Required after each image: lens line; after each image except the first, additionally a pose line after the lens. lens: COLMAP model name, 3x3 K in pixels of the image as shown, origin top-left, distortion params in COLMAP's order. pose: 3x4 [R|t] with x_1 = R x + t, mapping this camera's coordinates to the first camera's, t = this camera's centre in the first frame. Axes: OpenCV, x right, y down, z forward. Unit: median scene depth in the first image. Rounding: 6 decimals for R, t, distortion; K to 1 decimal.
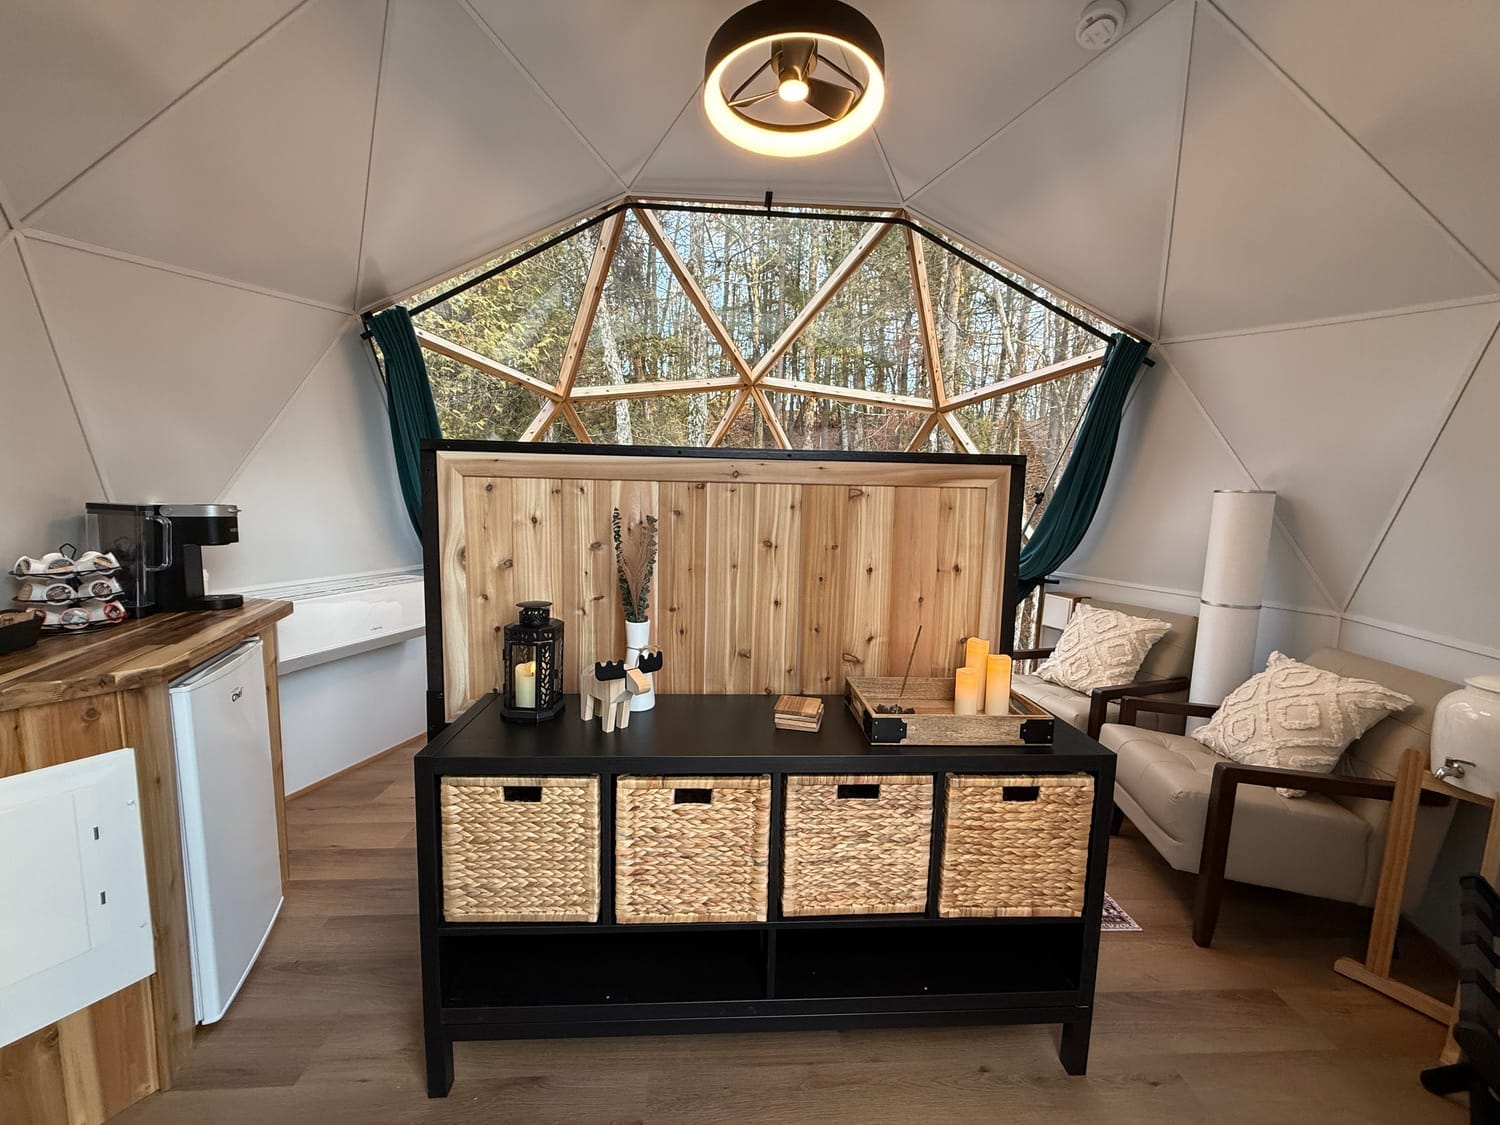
lens RADIAL K [[597.4, 0, 748.3], [0, 597.4, 563.8], [0, 0, 1]] dist [-0.001660, 0.000079]
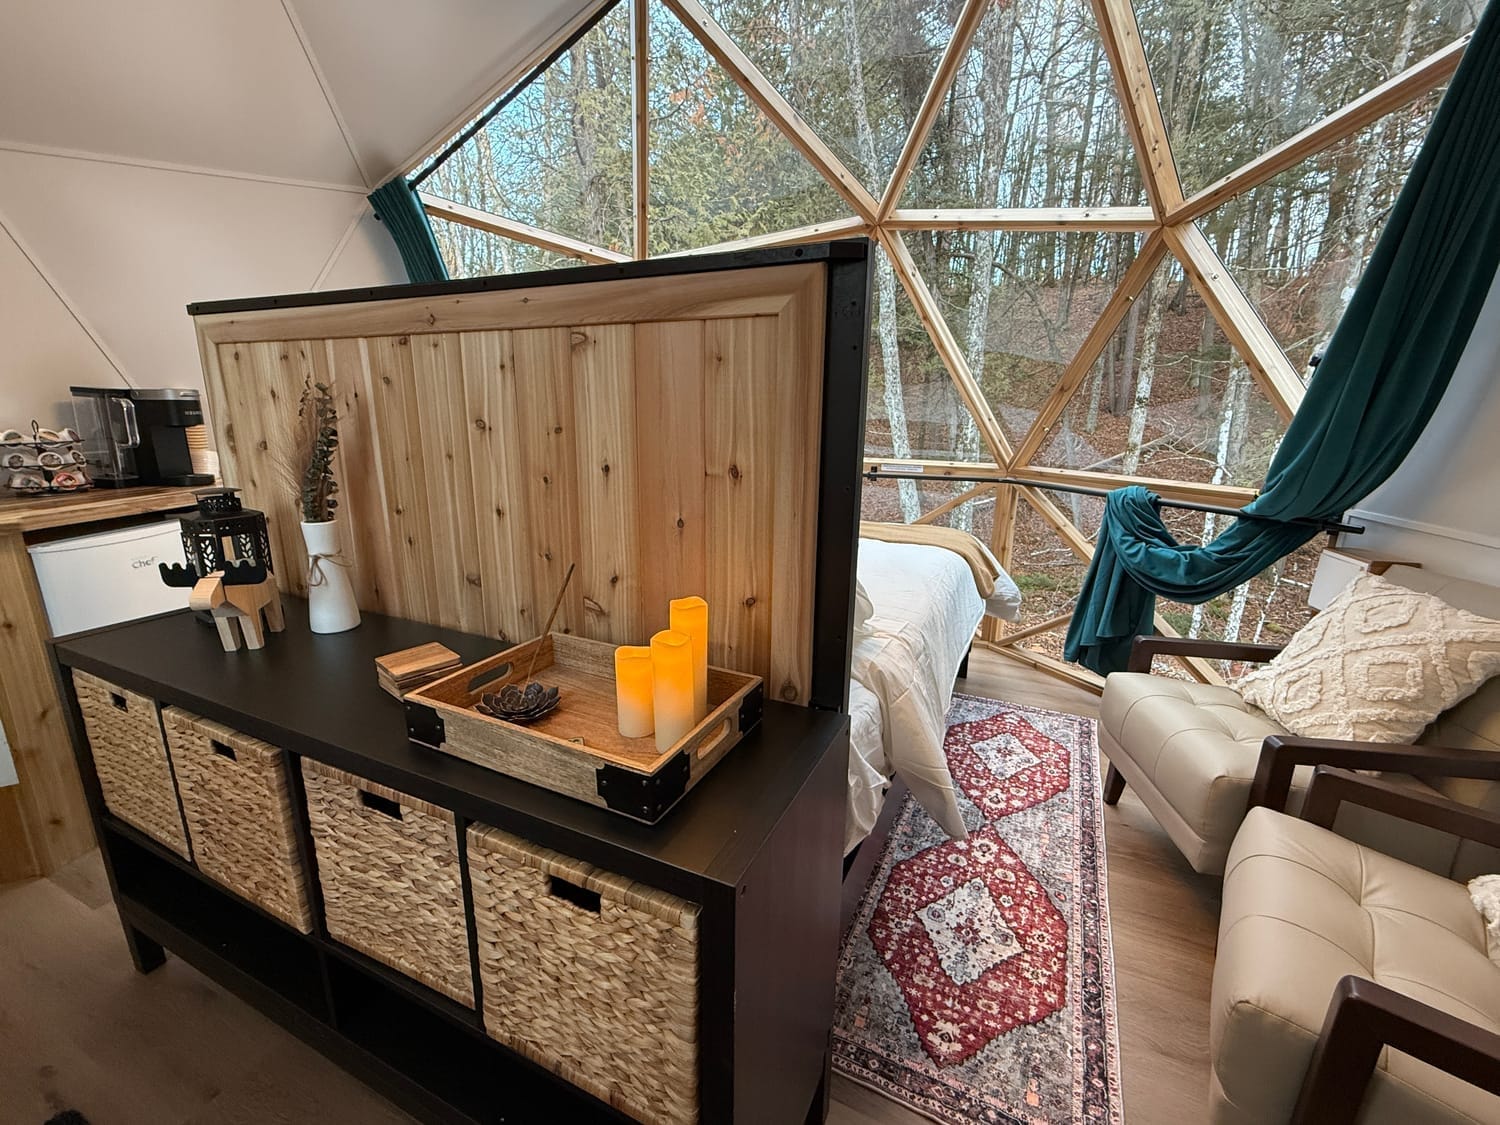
lens RADIAL K [[654.8, 0, 746.5], [0, 654.8, 564.8], [0, 0, 1]] dist [-0.005084, -0.000478]
pose [[0.876425, 0.104531, -0.470057, 0.657442], [-0.043637, 0.989379, 0.138655, 0.008615], [0.479558, -0.101009, 0.871677, 0.472928]]
